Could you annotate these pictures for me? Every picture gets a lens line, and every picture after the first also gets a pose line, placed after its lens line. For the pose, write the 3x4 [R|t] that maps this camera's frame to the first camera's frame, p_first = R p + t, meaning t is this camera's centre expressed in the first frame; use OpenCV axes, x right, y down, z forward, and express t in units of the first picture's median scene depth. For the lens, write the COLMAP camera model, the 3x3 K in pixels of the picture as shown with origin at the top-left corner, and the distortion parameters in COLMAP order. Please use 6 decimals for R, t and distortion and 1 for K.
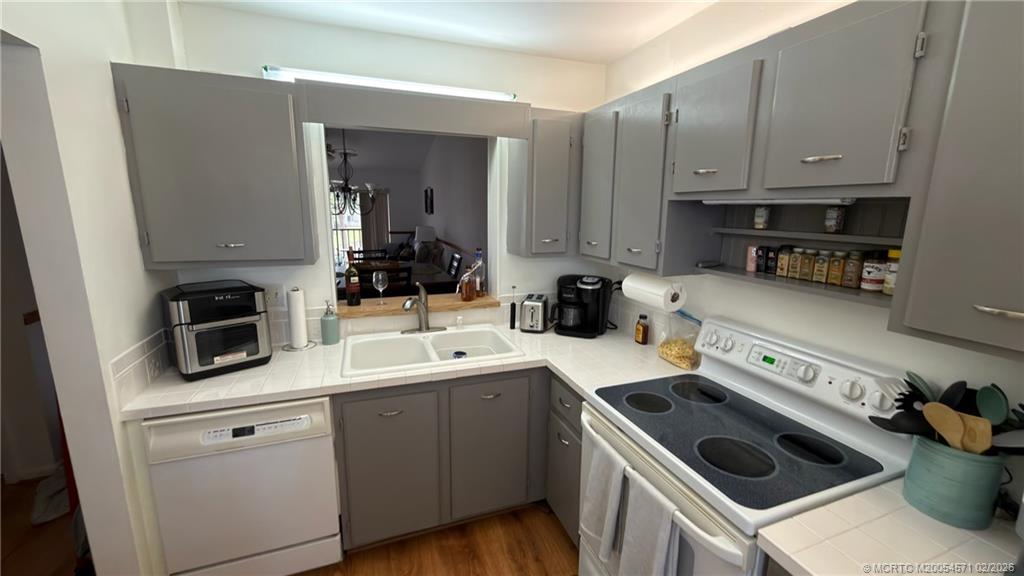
lens RADIAL K [[412.0, 0, 515.3], [0, 412.0, 291.1], [0, 0, 1]] dist [-0.000893, 0.000636]
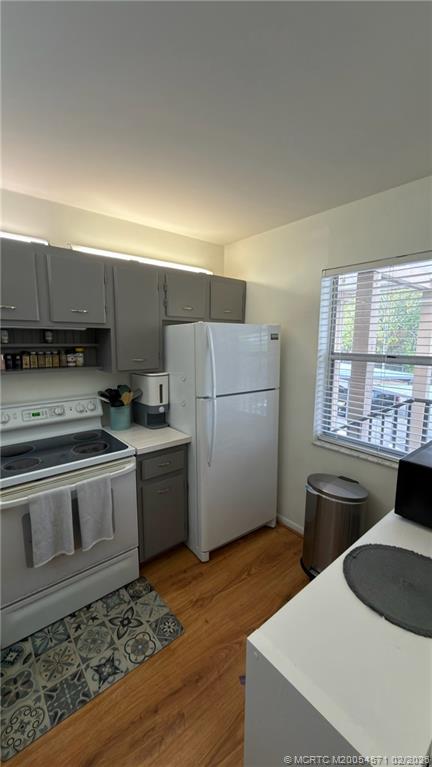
lens RADIAL K [[308.6, 0, 218.8], [0, 308.6, 384.2], [0, 0, 1]] dist [-0.000893, 0.000636]
pose [[-0.333434, -0.153925, 0.930123, -0.903878], [0.173203, 0.959788, 0.220925, -0.122236], [-0.926727, 0.234764, -0.293366, 0.630837]]
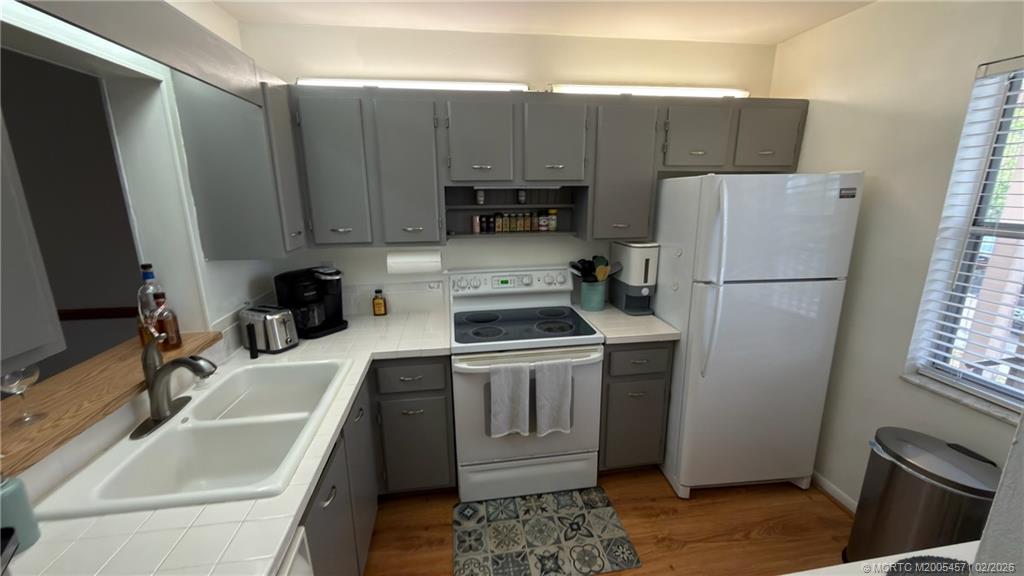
lens RADIAL K [[412.0, 0, 514.4], [0, 412.0, 289.8], [0, 0, 1]] dist [-0.000893, 0.000636]
pose [[0.199271, -0.250187, 0.947469, -0.985888], [0.202206, 0.956550, 0.210058, -0.148687], [-0.958855, 0.149725, 0.241202, 0.569962]]
